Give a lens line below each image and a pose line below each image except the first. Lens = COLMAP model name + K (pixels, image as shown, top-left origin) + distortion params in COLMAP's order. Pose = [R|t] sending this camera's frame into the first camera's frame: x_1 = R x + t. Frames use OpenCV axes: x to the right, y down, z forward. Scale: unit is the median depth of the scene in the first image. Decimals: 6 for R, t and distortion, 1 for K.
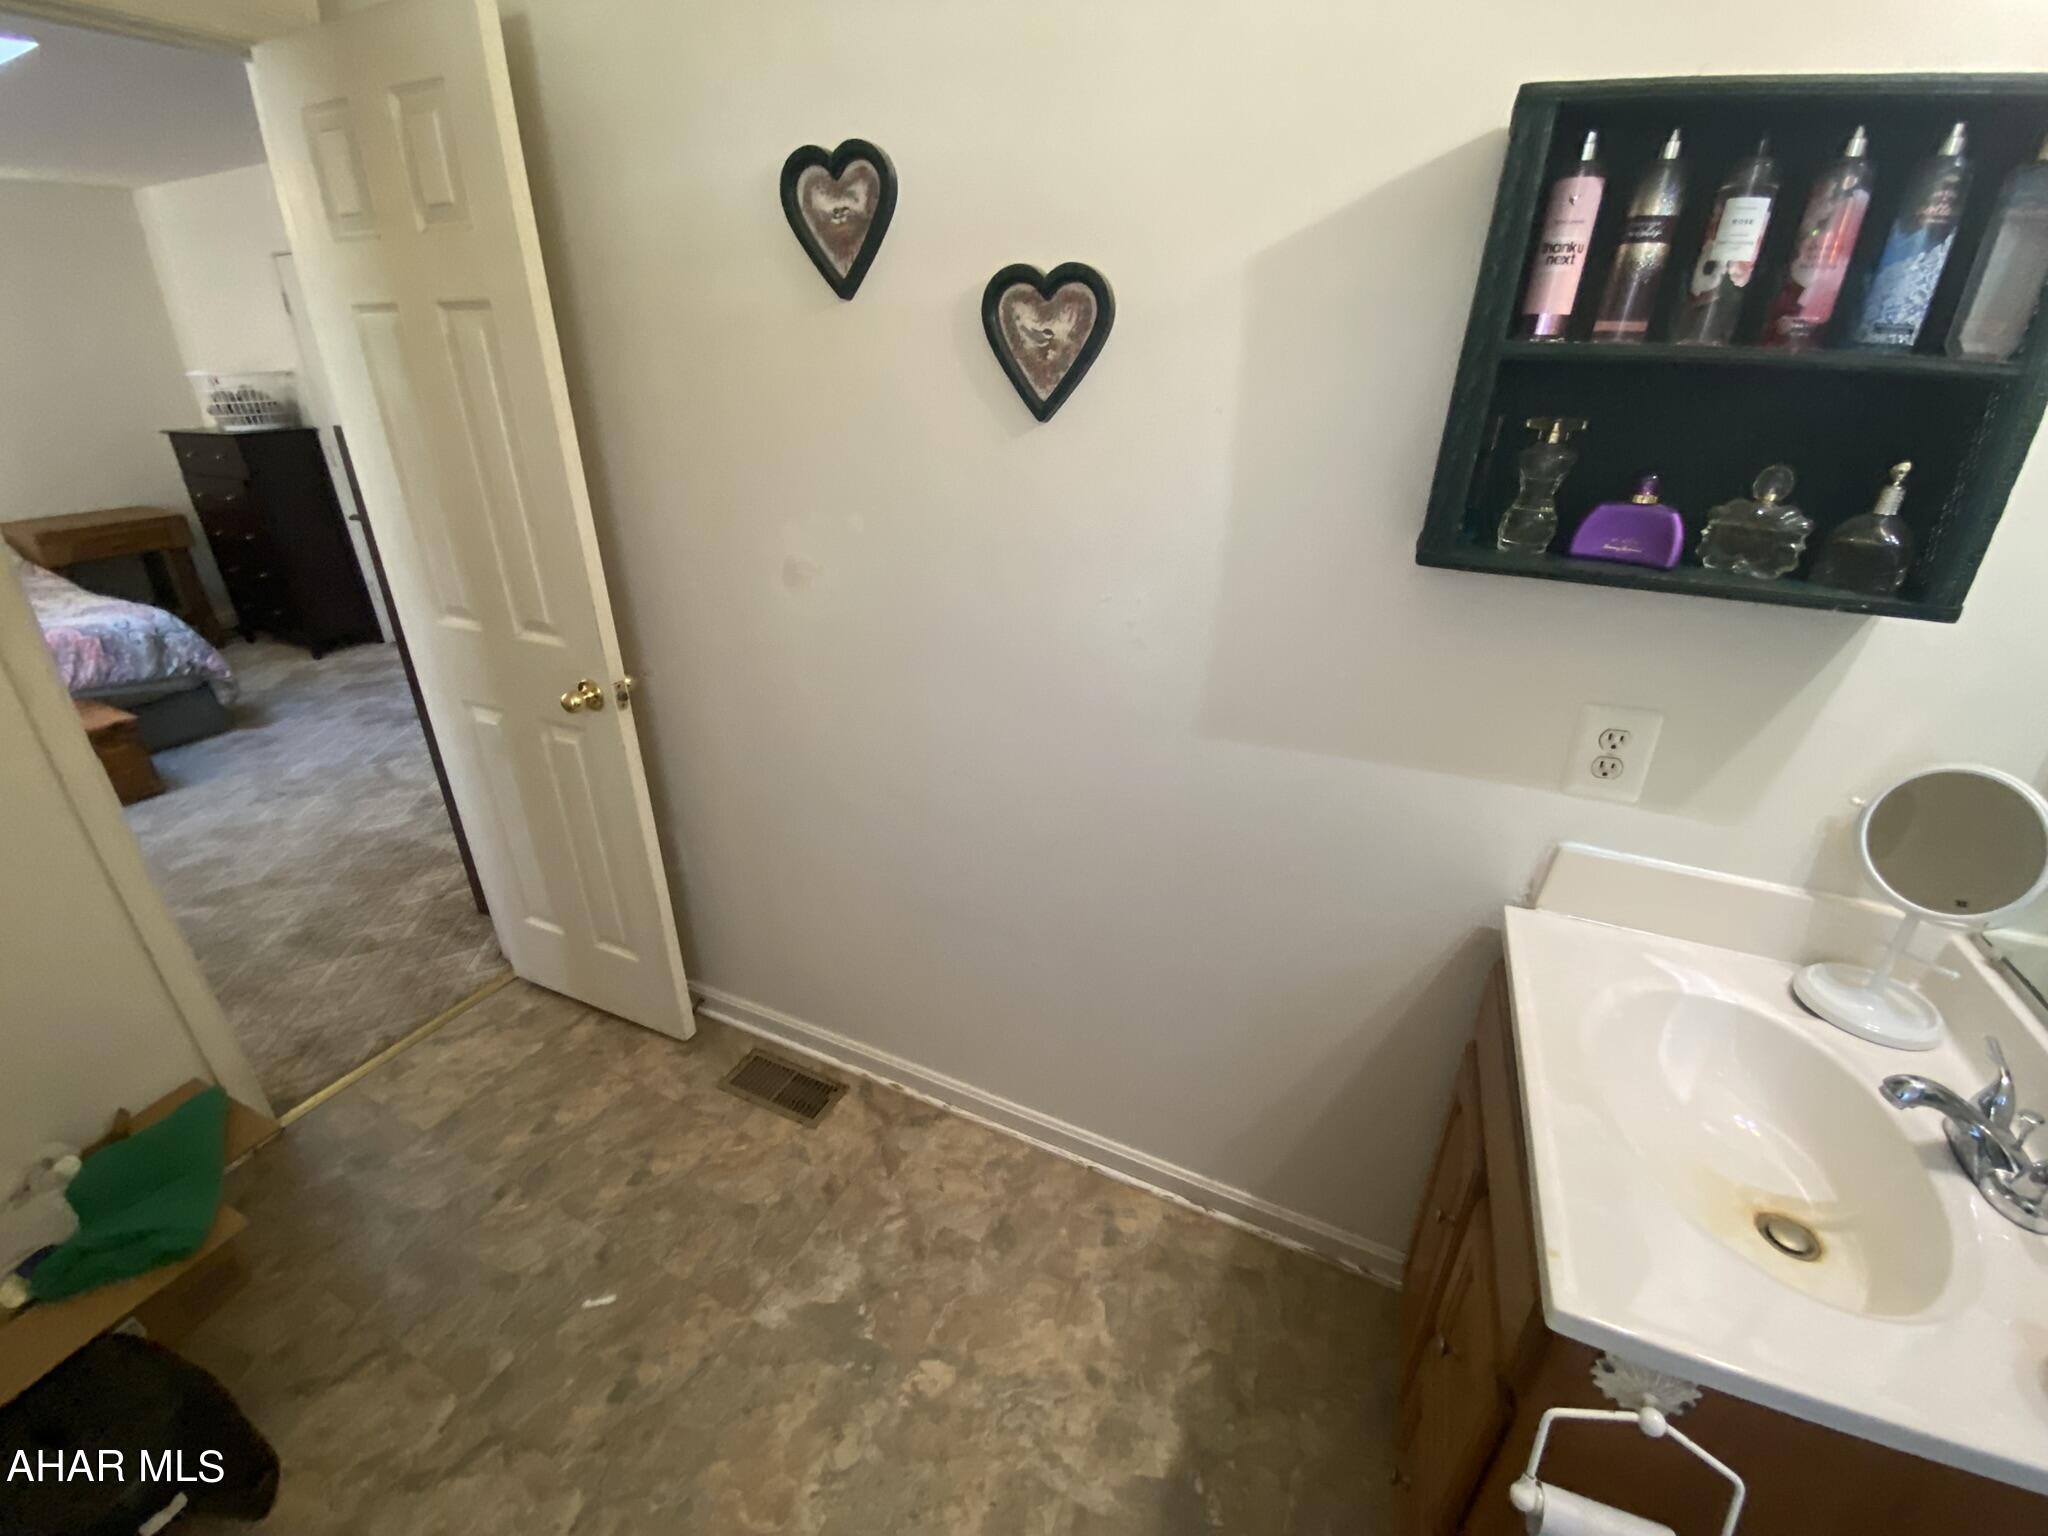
lens RADIAL K [[824.3, 0, 1019.3], [0, 824.3, 757.1], [0, 0, 1]] dist [0.011959, -0.016019]
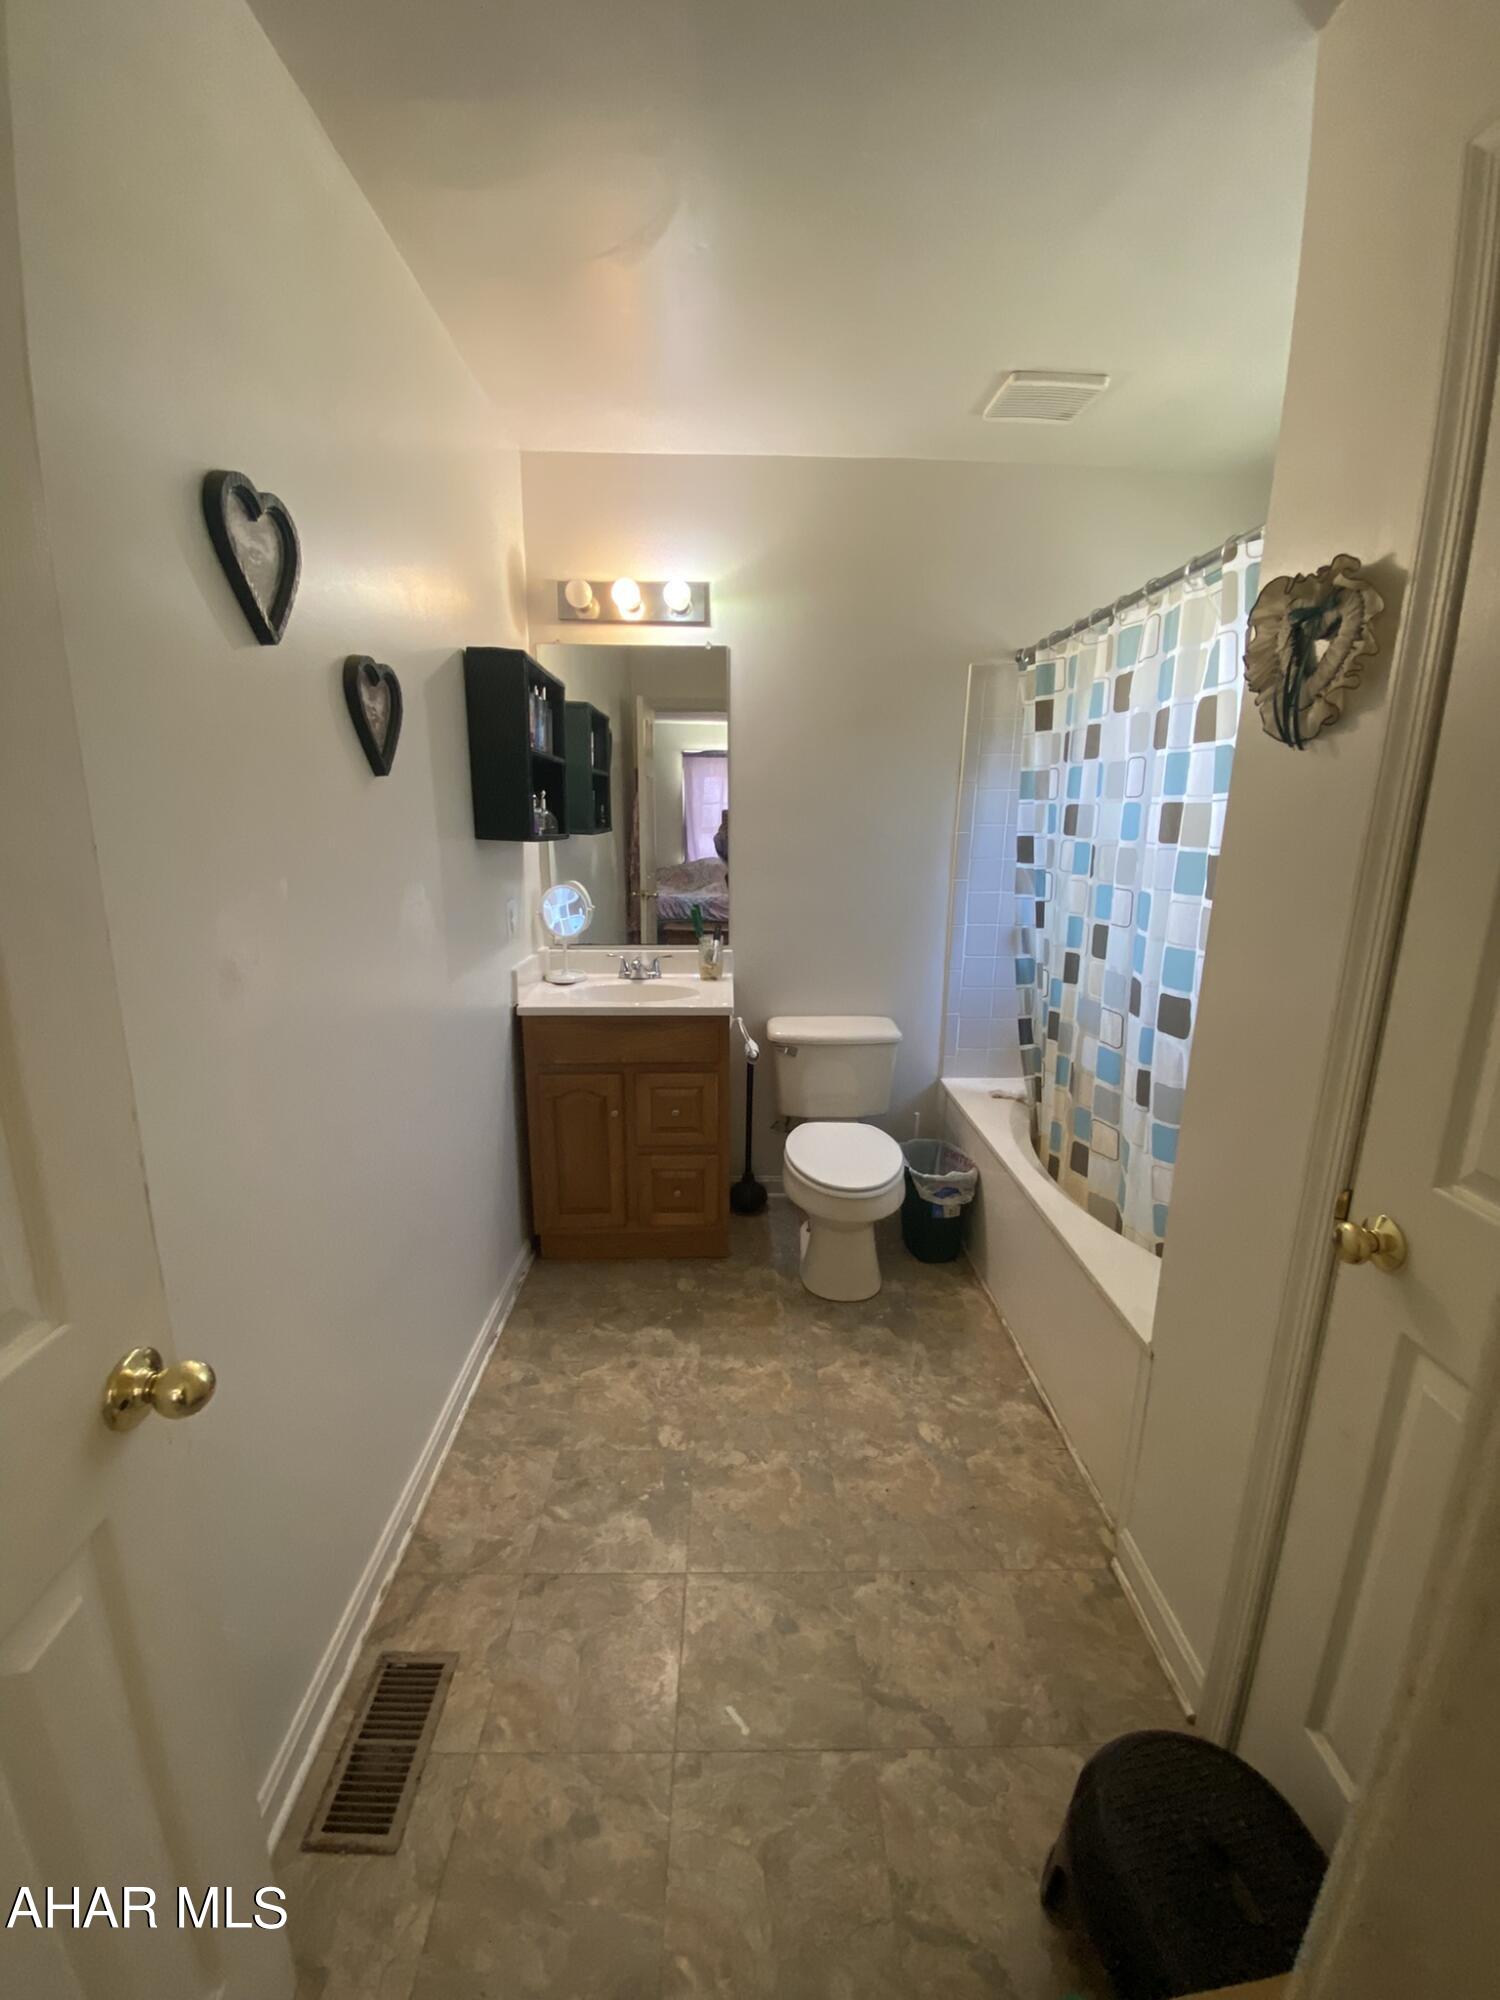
lens RADIAL K [[804.9, 0, 740.0], [0, 804.9, 990.8], [0, 0, 1]] dist [0.011959, -0.016019]
pose [[-0.426519, -0.221351, 0.876975, -1.129817], [0.358488, 0.848812, 0.388594, -0.350436], [-0.830402, 0.480128, -0.282683, 0.892398]]
